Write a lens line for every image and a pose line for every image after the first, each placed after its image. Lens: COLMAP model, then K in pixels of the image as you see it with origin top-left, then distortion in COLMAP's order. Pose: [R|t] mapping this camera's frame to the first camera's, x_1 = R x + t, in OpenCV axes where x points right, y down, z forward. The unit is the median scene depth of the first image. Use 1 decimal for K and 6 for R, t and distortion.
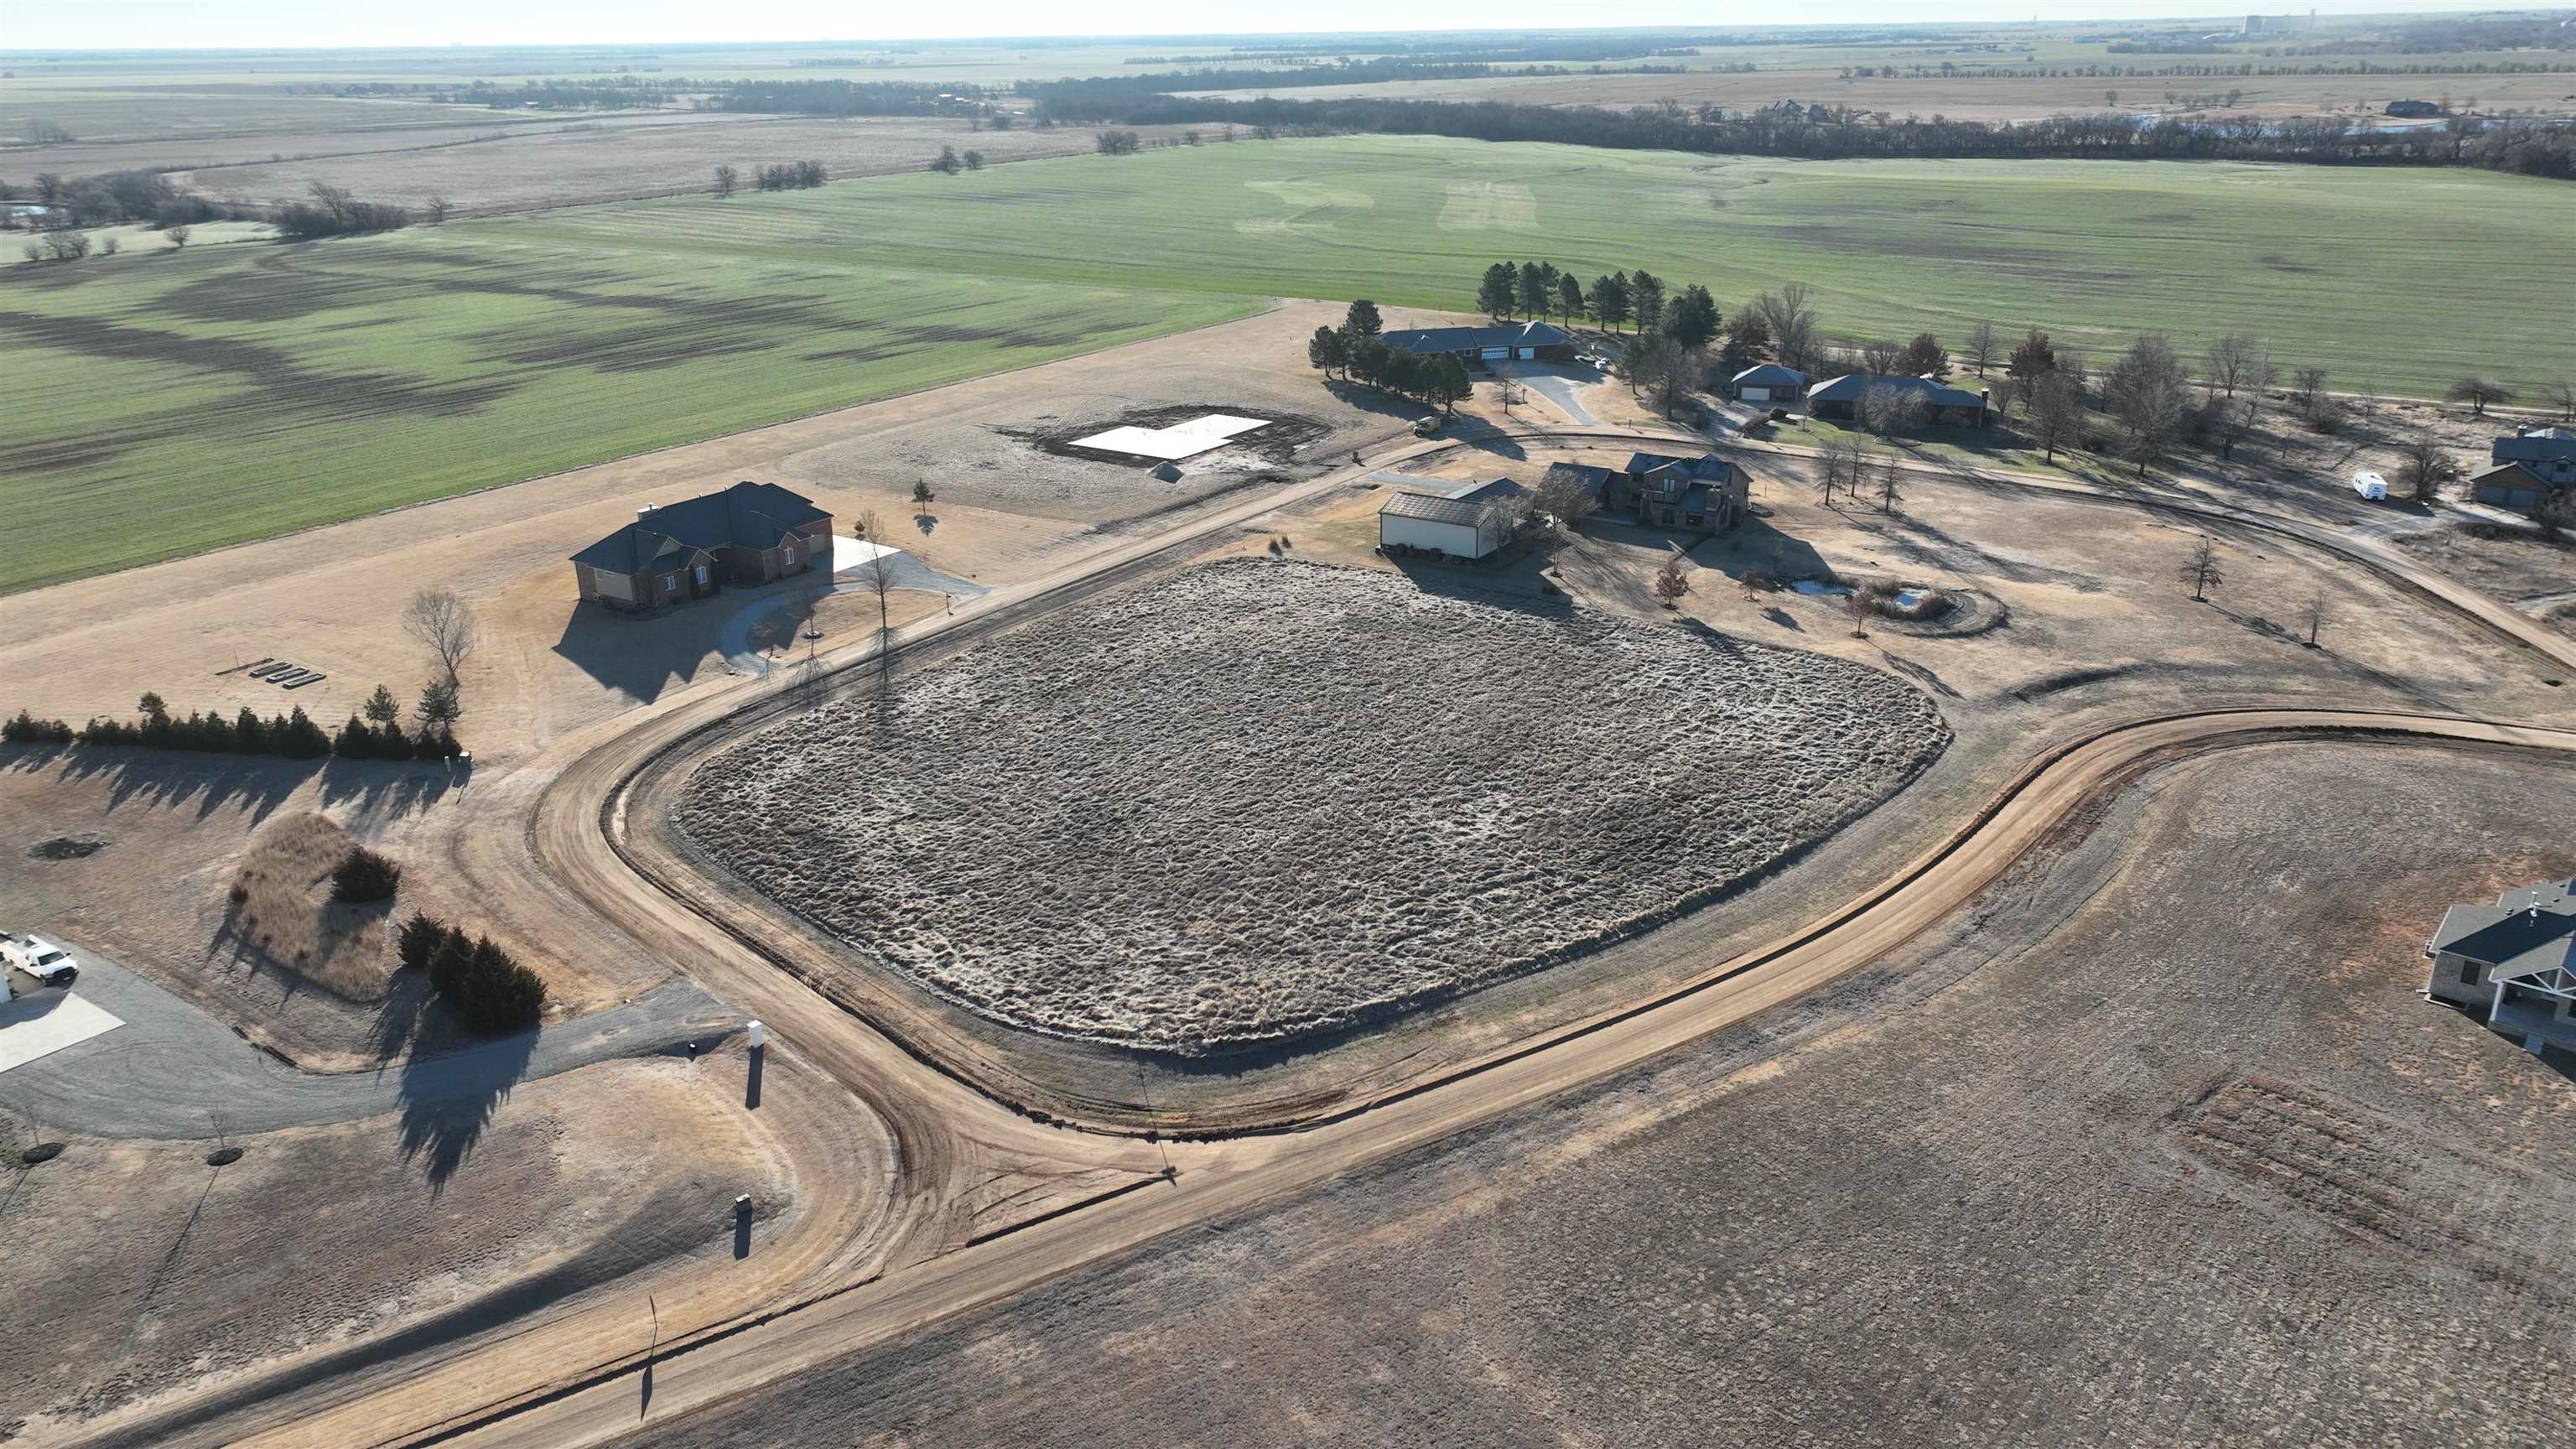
lens RADIAL K [[1782.5, 0, 1290.9], [0, 1782.5, 776.0], [0, 0, 1]] dist [0.006063, 0.009970]
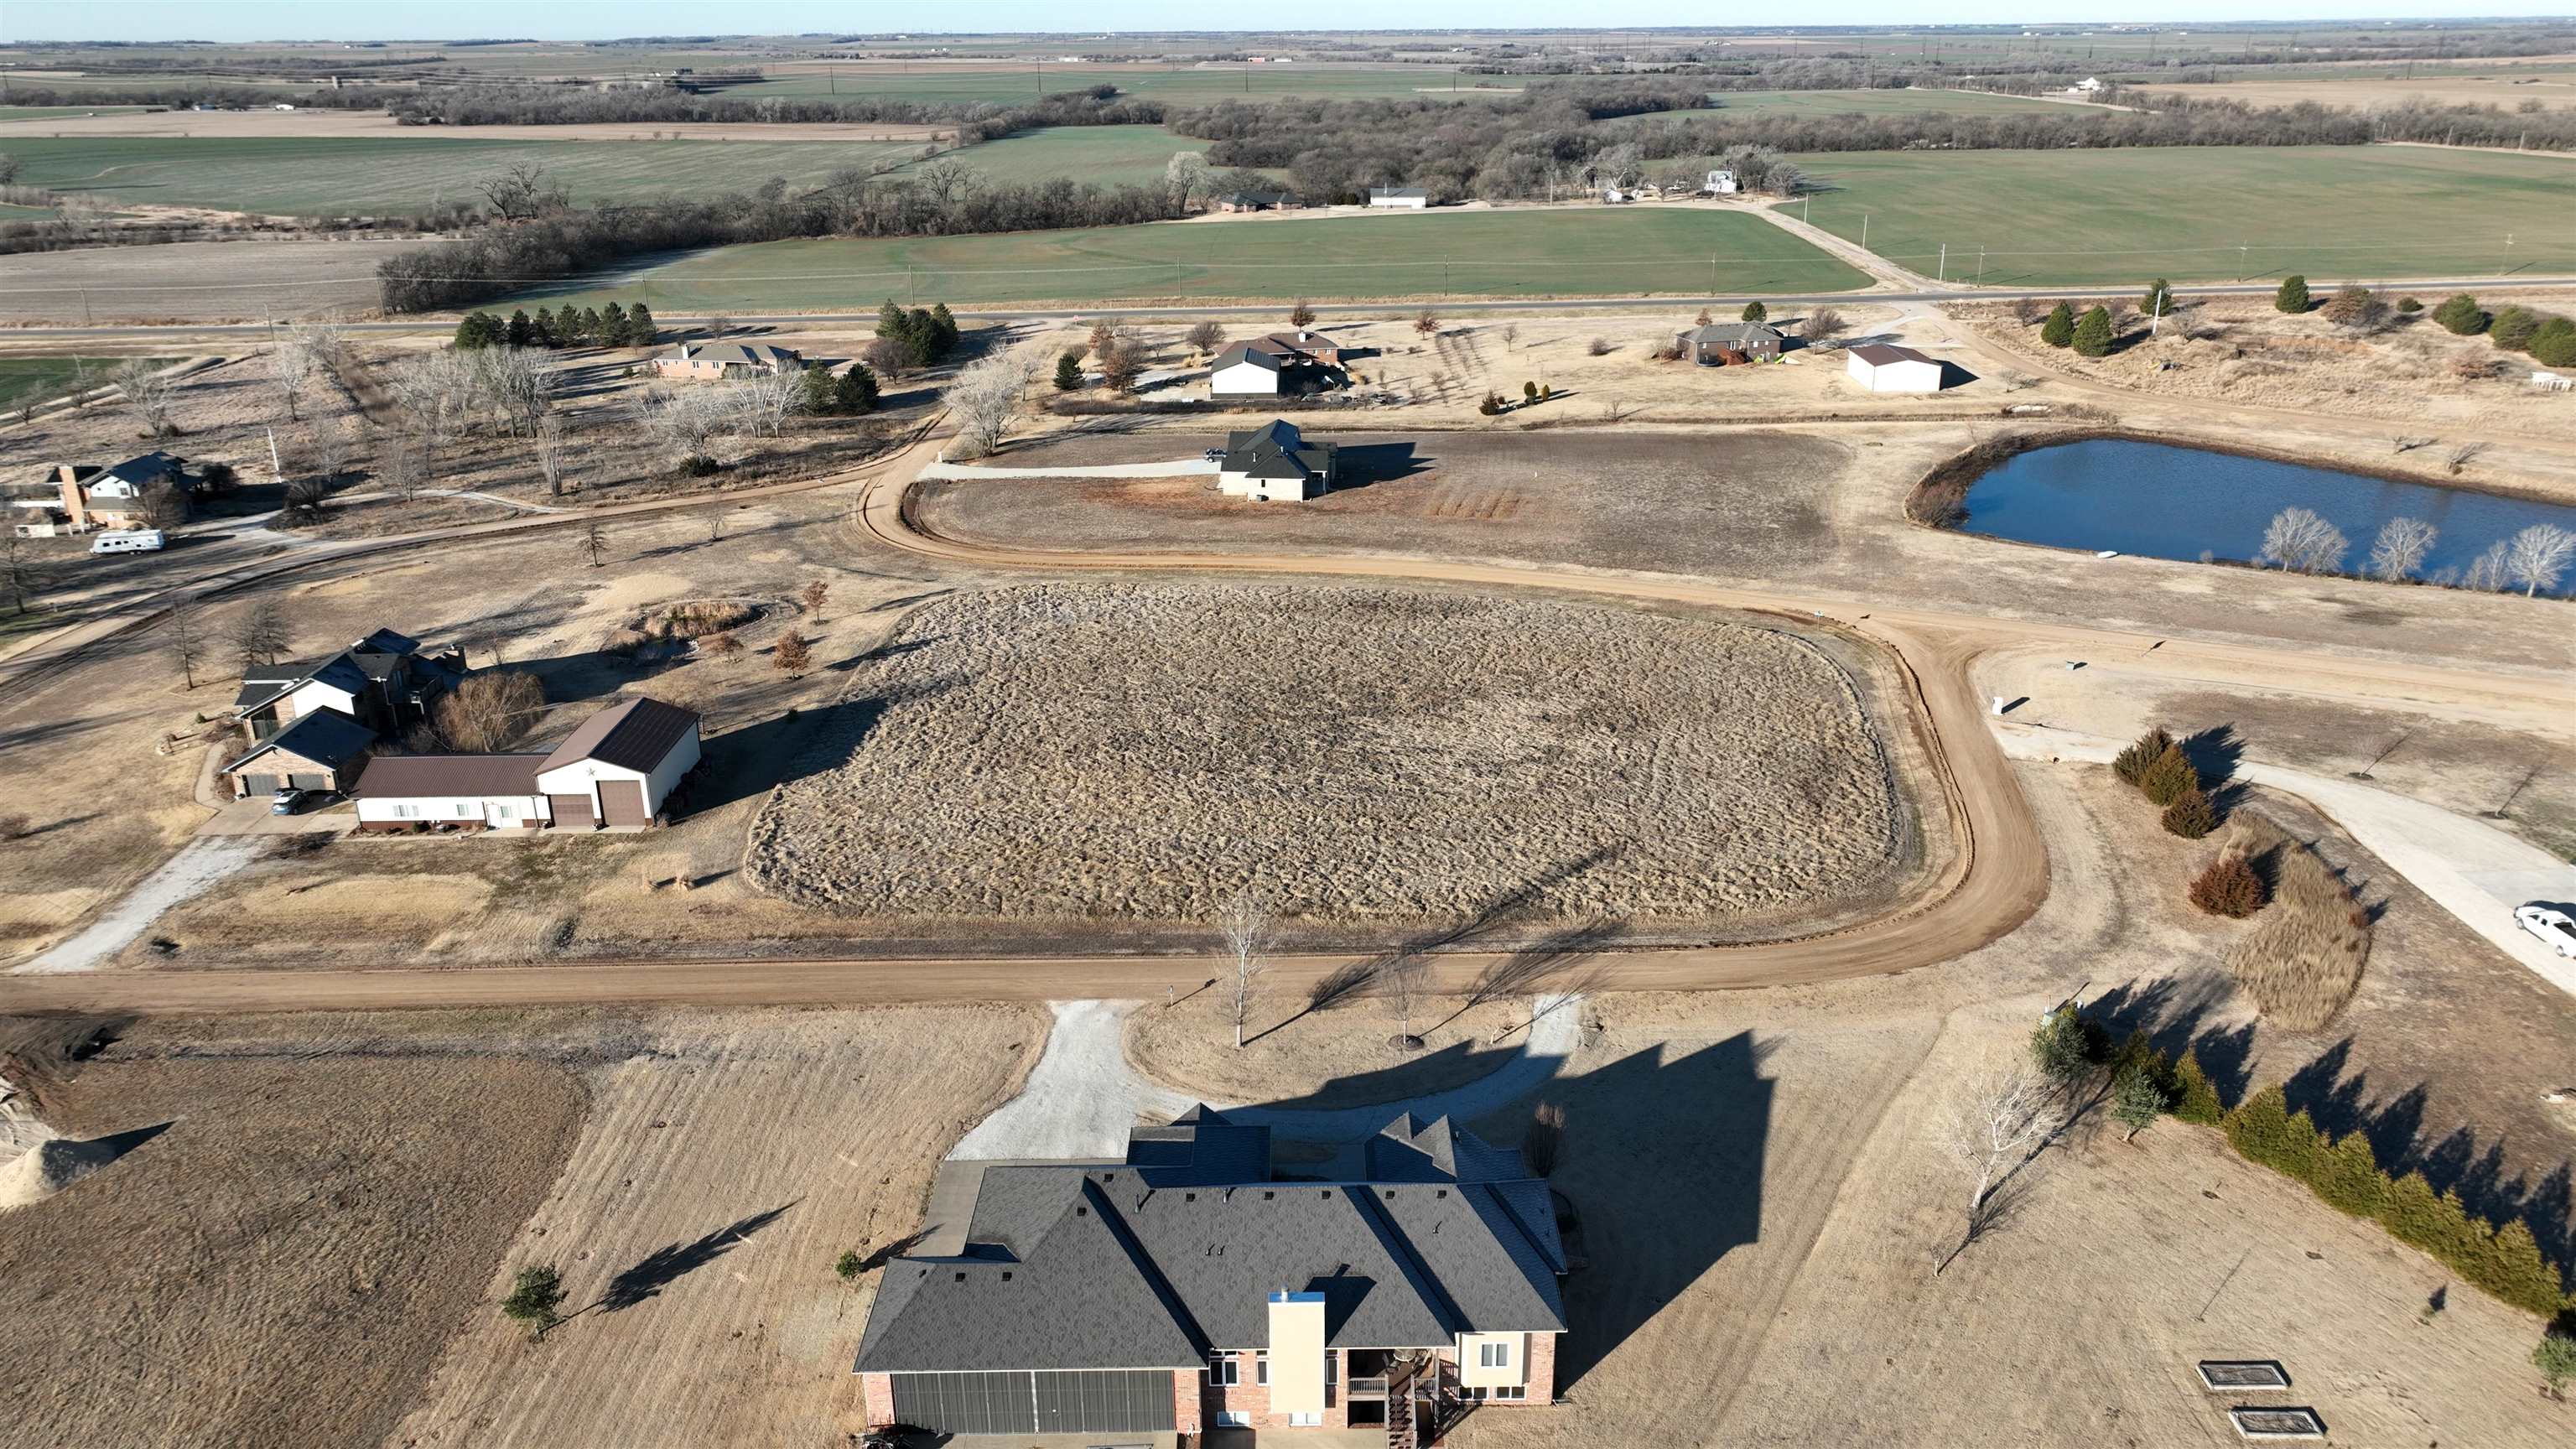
lens RADIAL K [[1824.1, 0, 1288.0], [0, 1824.1, 724.5], [0, 0, 1]] dist [0.005097, 0.008336]
pose [[-0.555344, -0.274328, 0.785072, -1.126962], [0.339431, 0.787042, 0.515123, -0.792692], [-0.759197, 0.552548, -0.343963, 1.913077]]
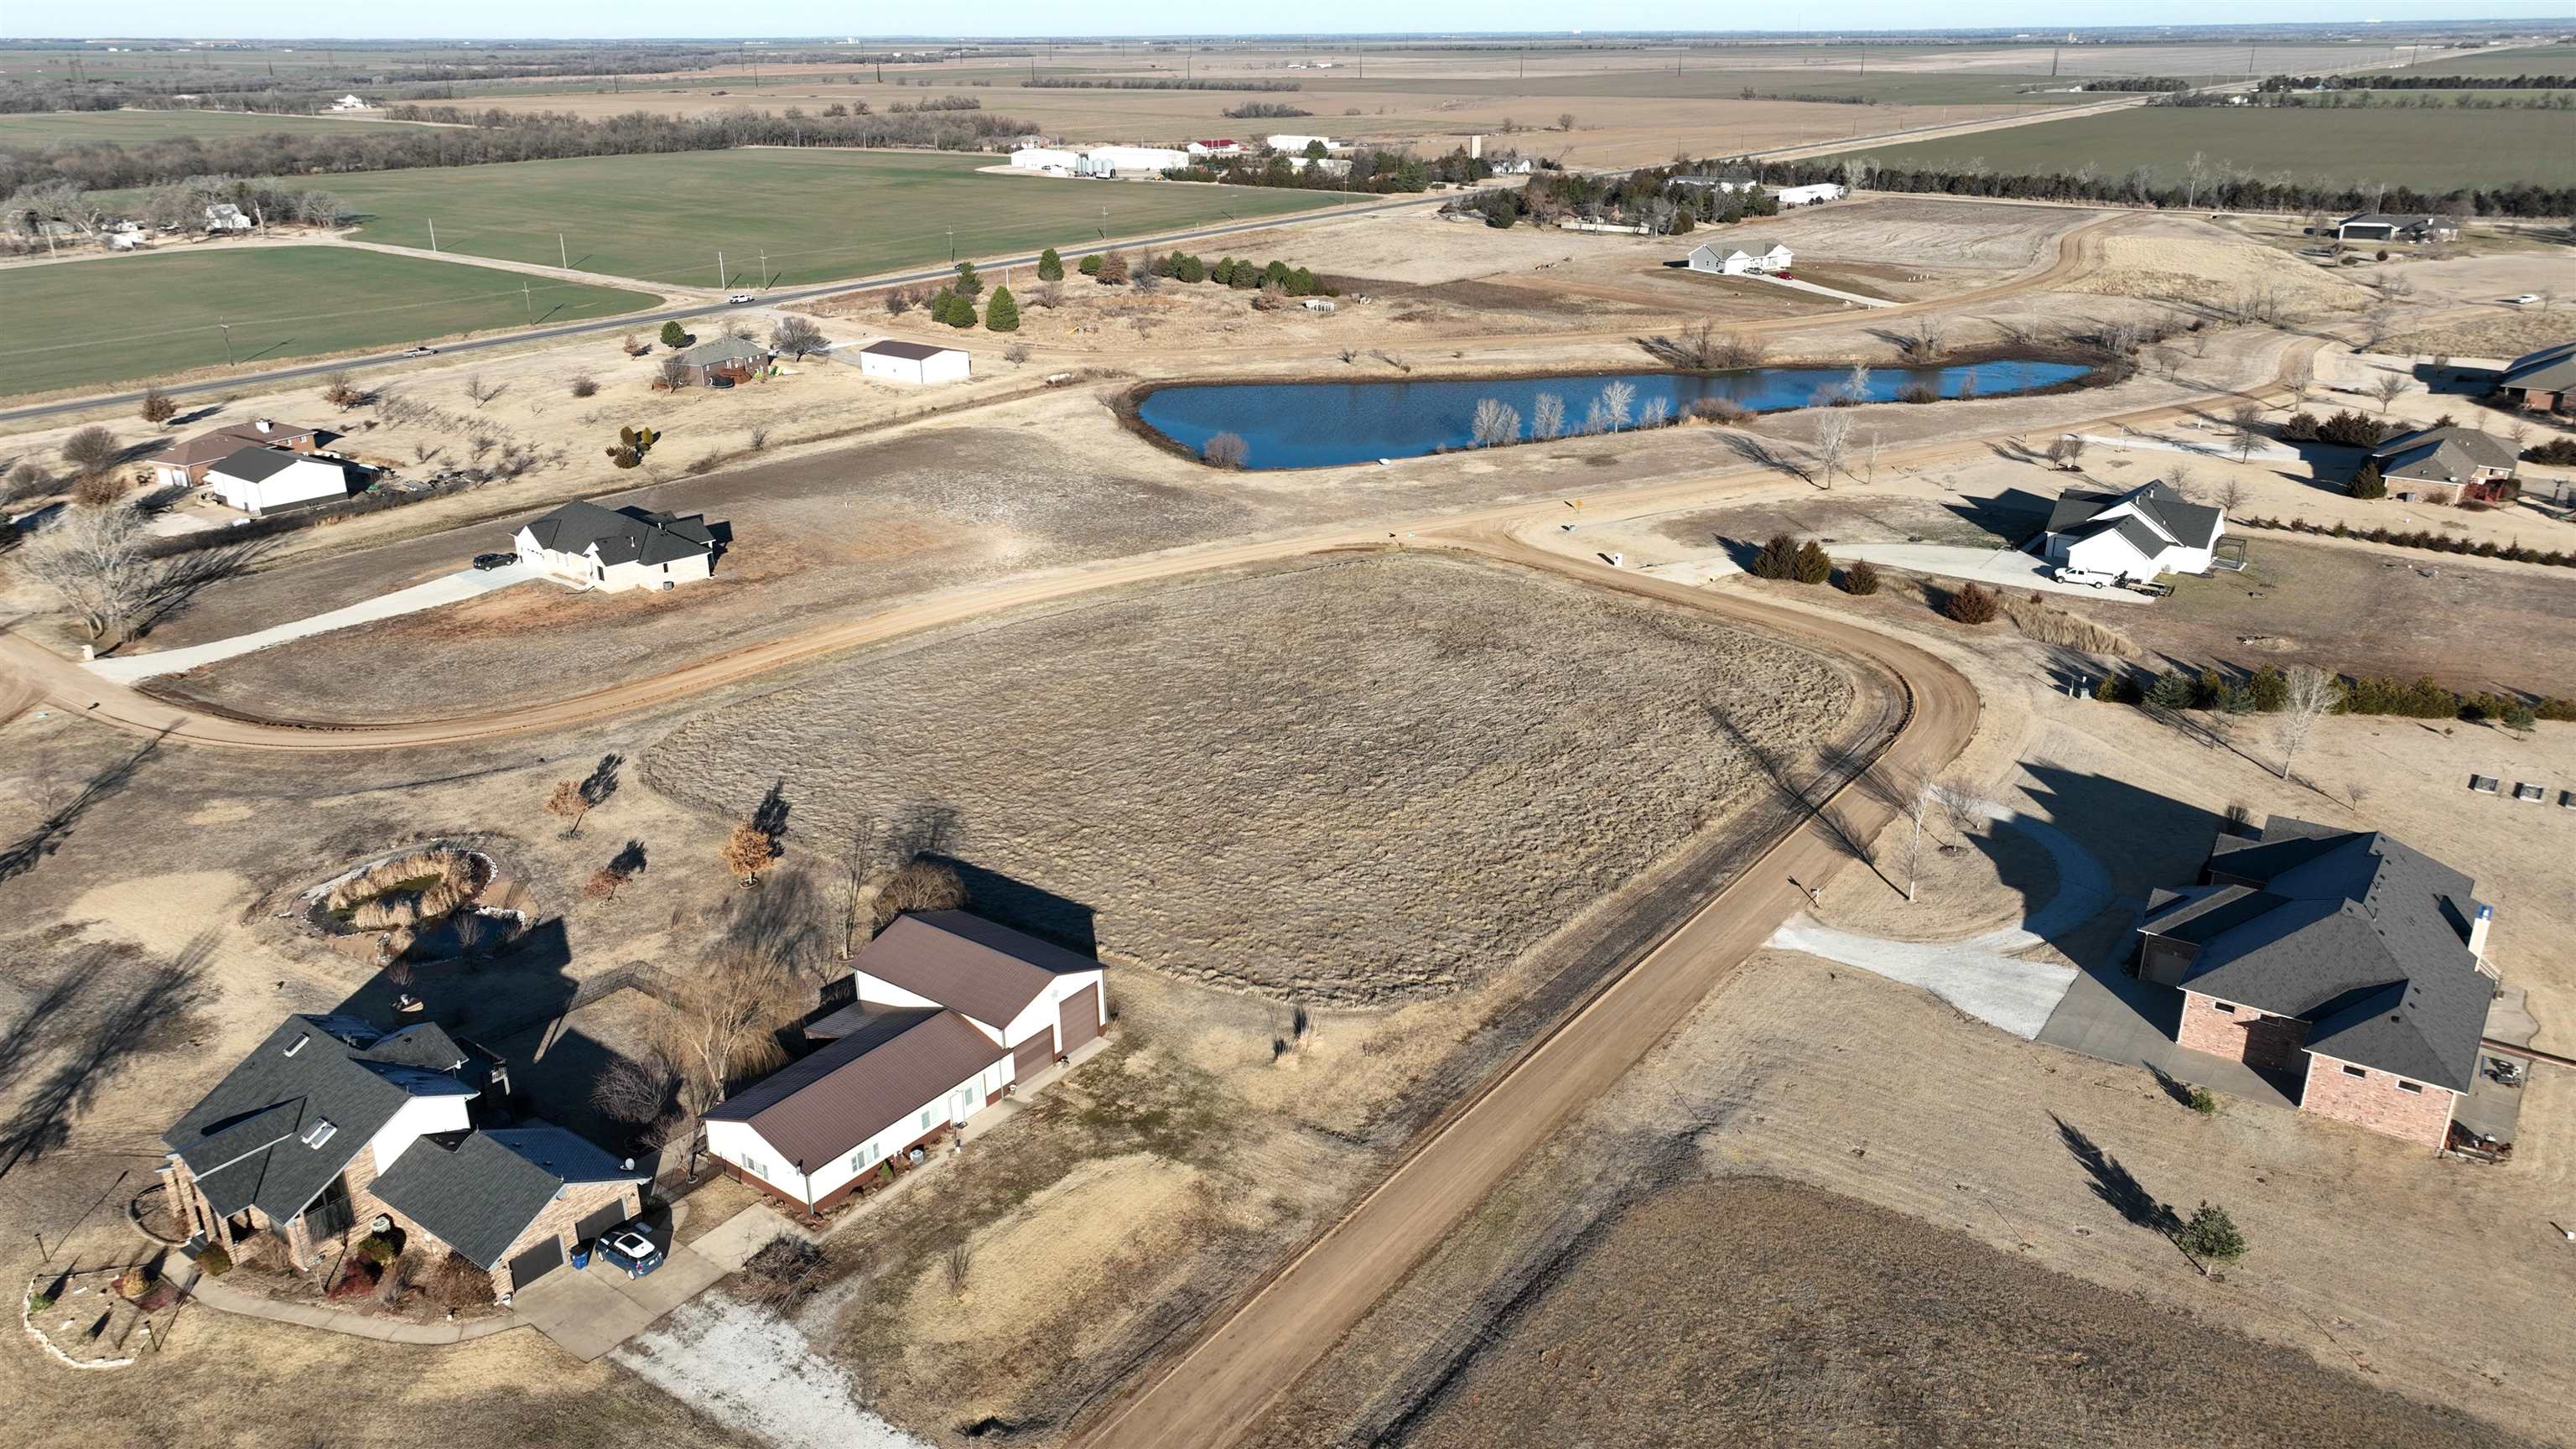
lens RADIAL K [[1824.7, 0, 1318.1], [0, 1824.7, 721.7], [0, 0, 1]] dist [0.003878, 0.007832]
pose [[-0.998794, 0.007187, 0.048579, -0.073212], [0.038640, 0.725524, 0.687111, -1.037992], [-0.030307, 0.688159, -0.724927, 2.452460]]
